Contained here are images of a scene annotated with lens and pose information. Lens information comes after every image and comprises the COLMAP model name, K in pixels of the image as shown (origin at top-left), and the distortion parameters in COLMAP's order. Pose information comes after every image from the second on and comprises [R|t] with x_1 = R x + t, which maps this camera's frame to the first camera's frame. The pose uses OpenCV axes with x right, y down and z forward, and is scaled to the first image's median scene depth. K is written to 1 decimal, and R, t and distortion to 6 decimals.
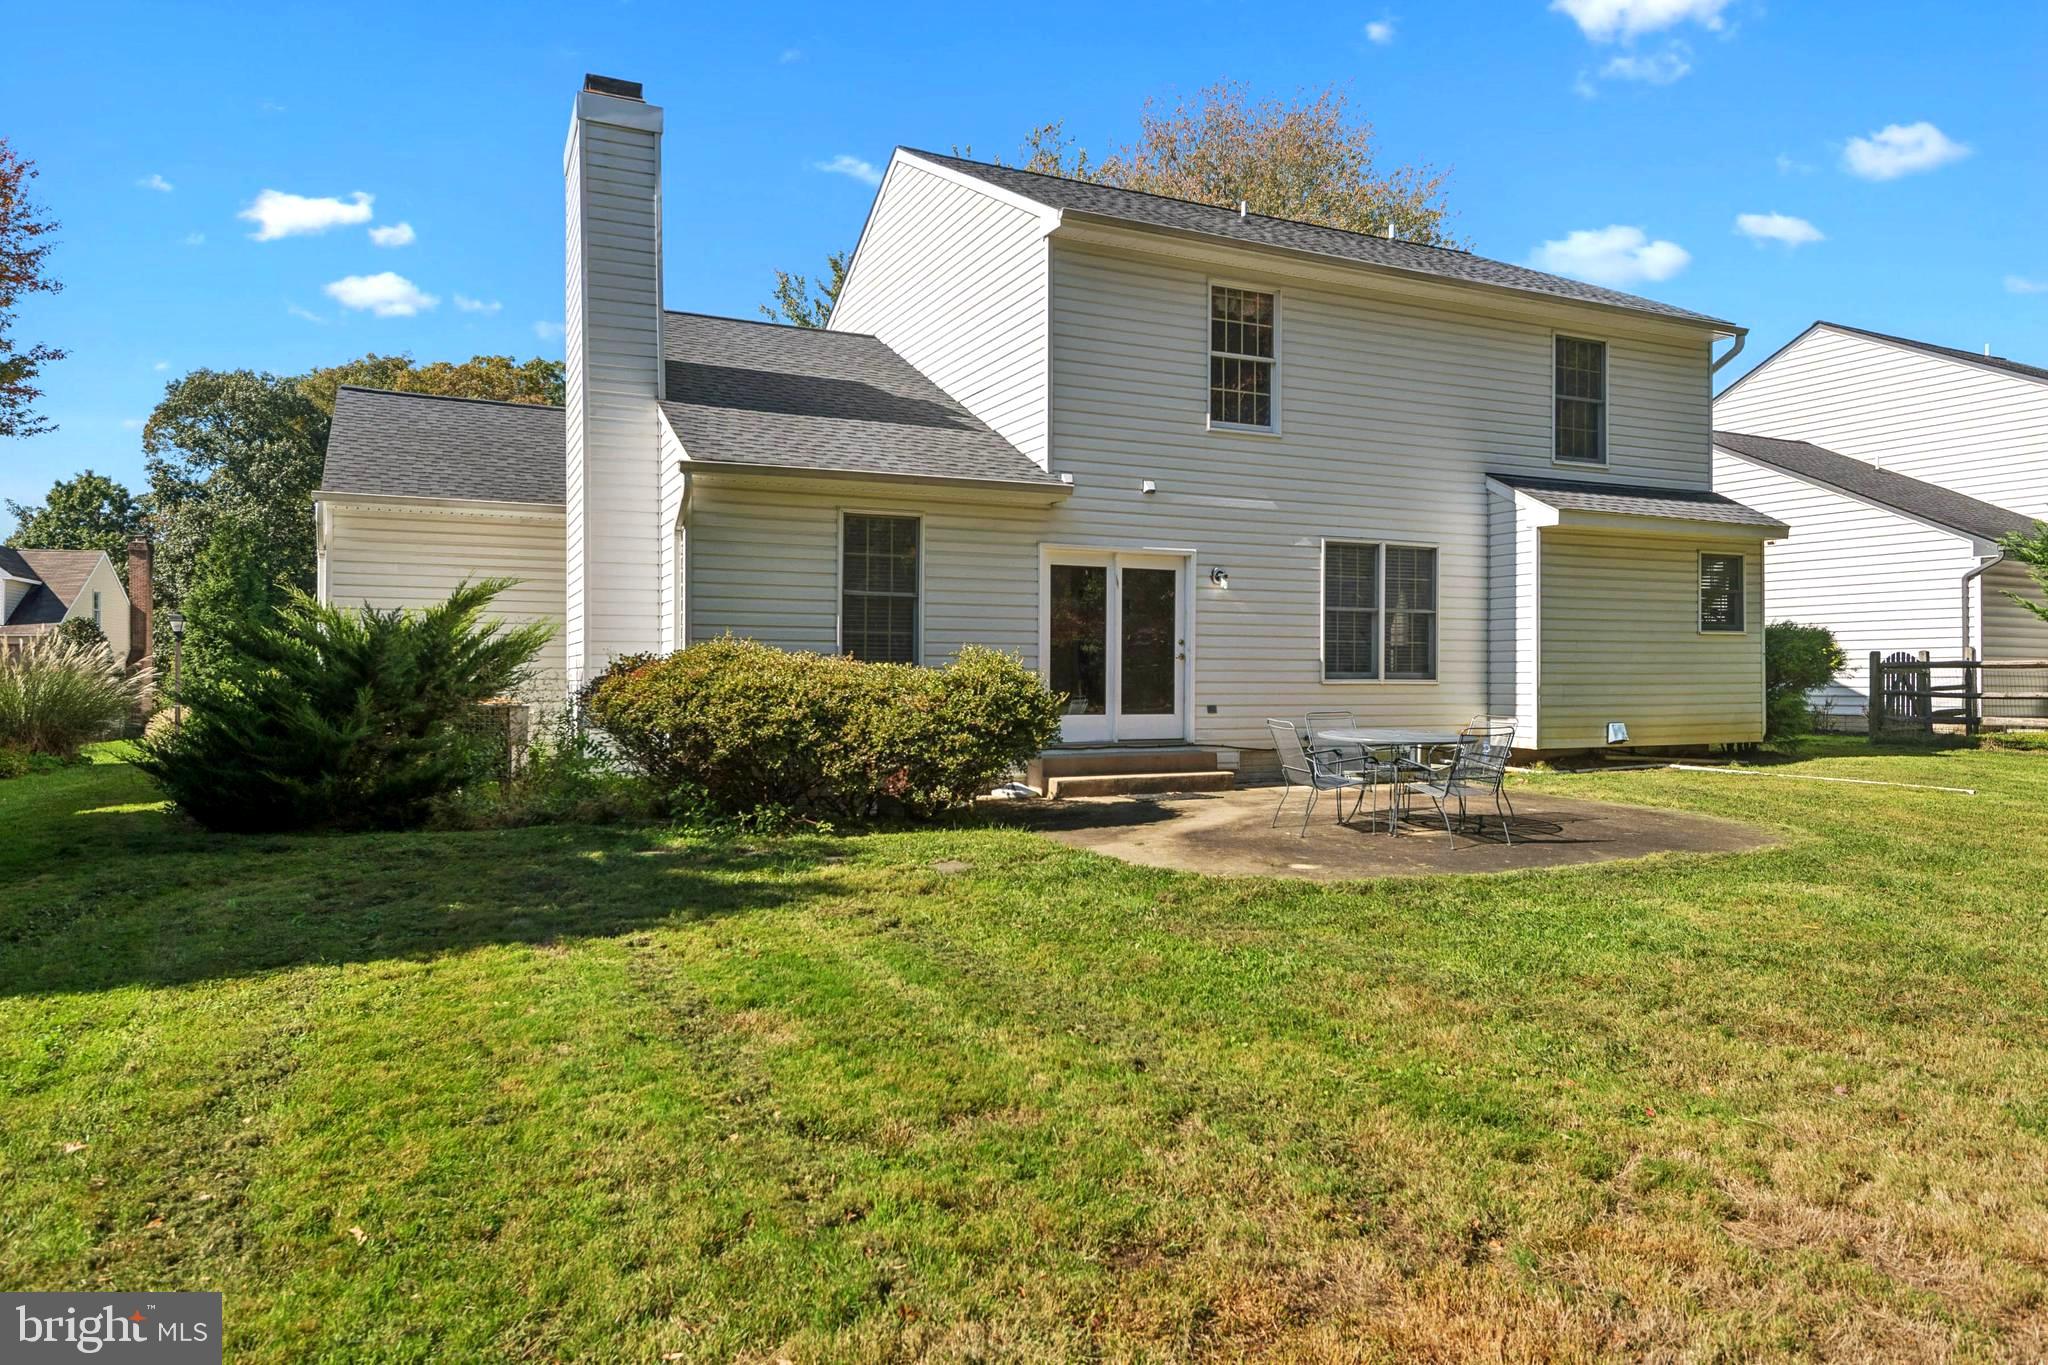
lens RADIAL K [[1310.1, 0, 1033.8], [0, 1310.1, 685.4], [0, 0, 1]] dist [-0.007433, -0.001503]
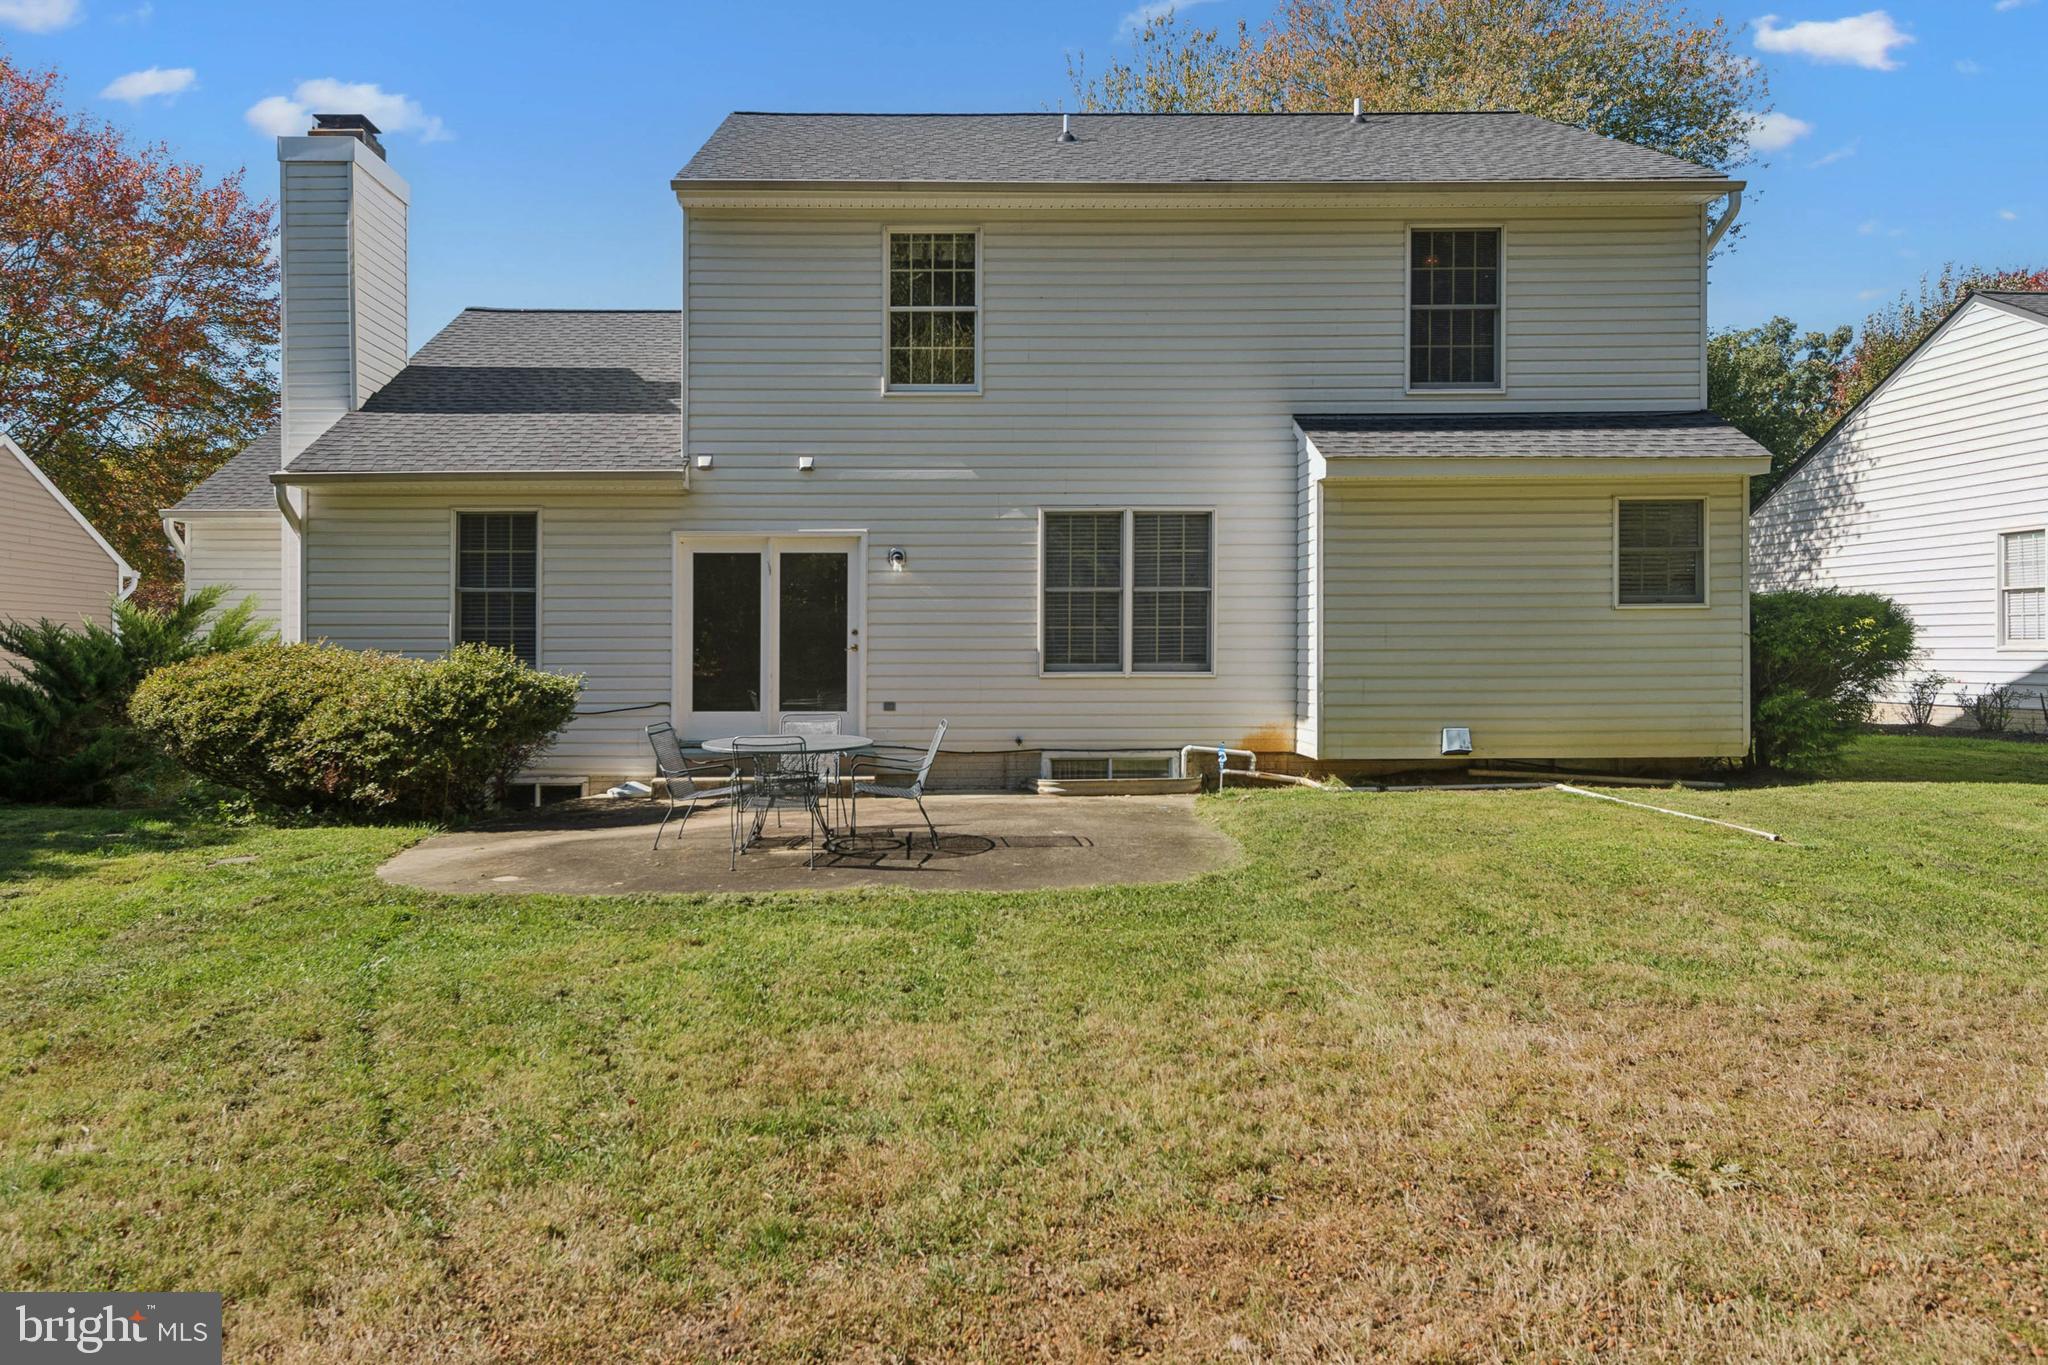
lens RADIAL K [[1446.2, 0, 1011.0], [0, 1446.2, 662.9], [0, 0, 1]] dist [0.007820, 0.000125]
pose [[0.911392, -0.002769, -0.411531, 0.612123], [0.003303, 0.999994, 0.000587, -0.011647], [0.411527, -0.001894, 0.911396, 0.129004]]
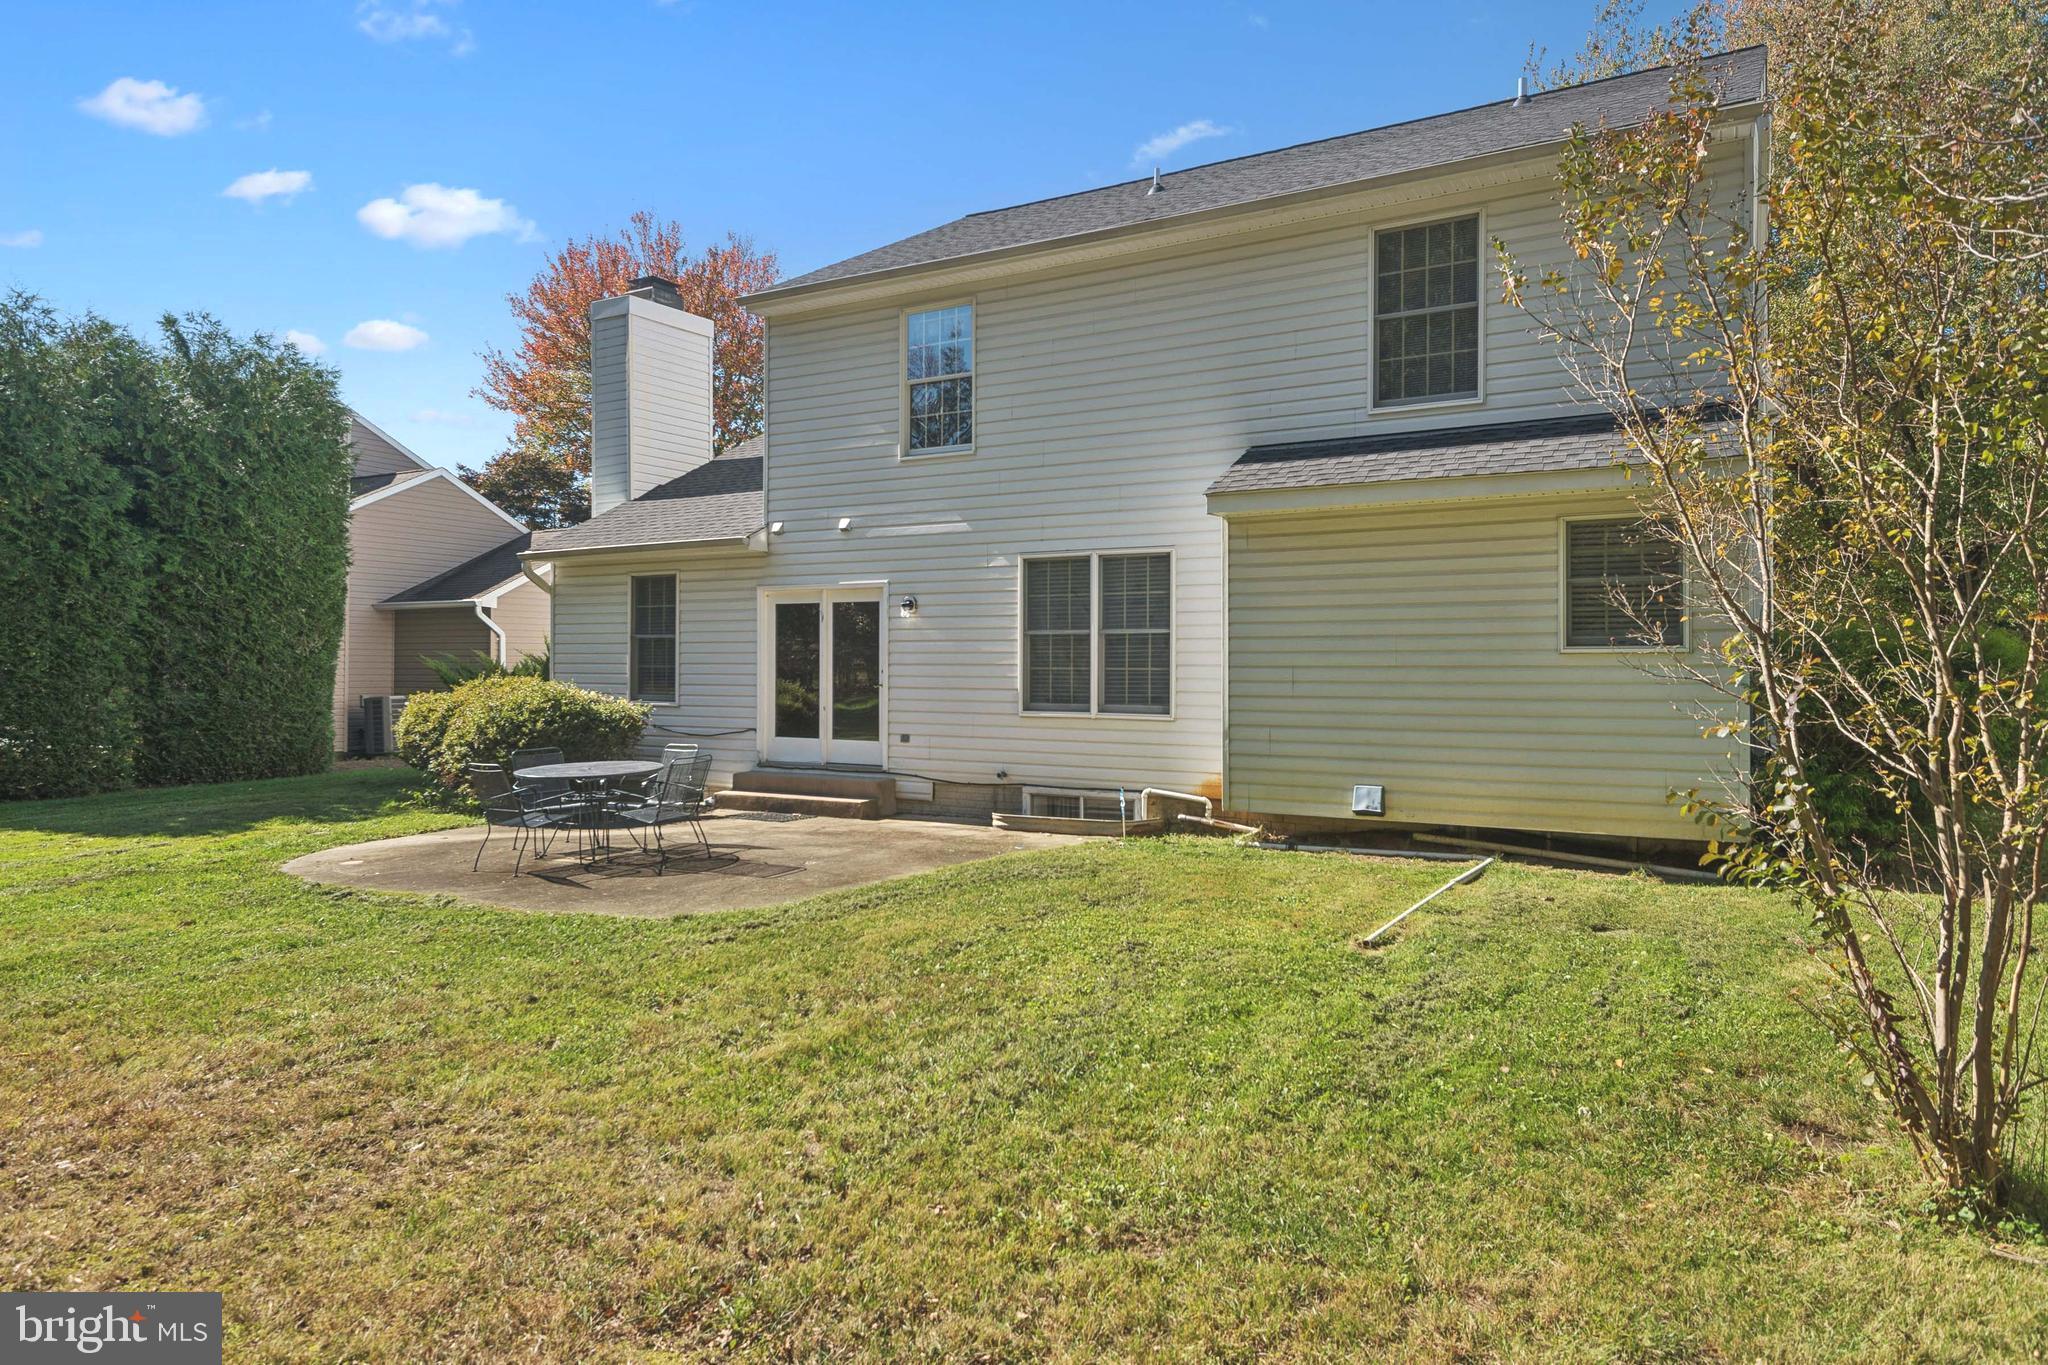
lens RADIAL K [[1310.1, 0, 1027.7], [0, 1310.1, 678.8], [0, 0, 1]] dist [-0.007433, -0.001503]
pose [[0.558401, 0.006279, -0.829547, 1.006448], [-0.007828, 0.999967, 0.002300, -0.029917], [0.829534, 0.005209, 0.558432, 0.512642]]
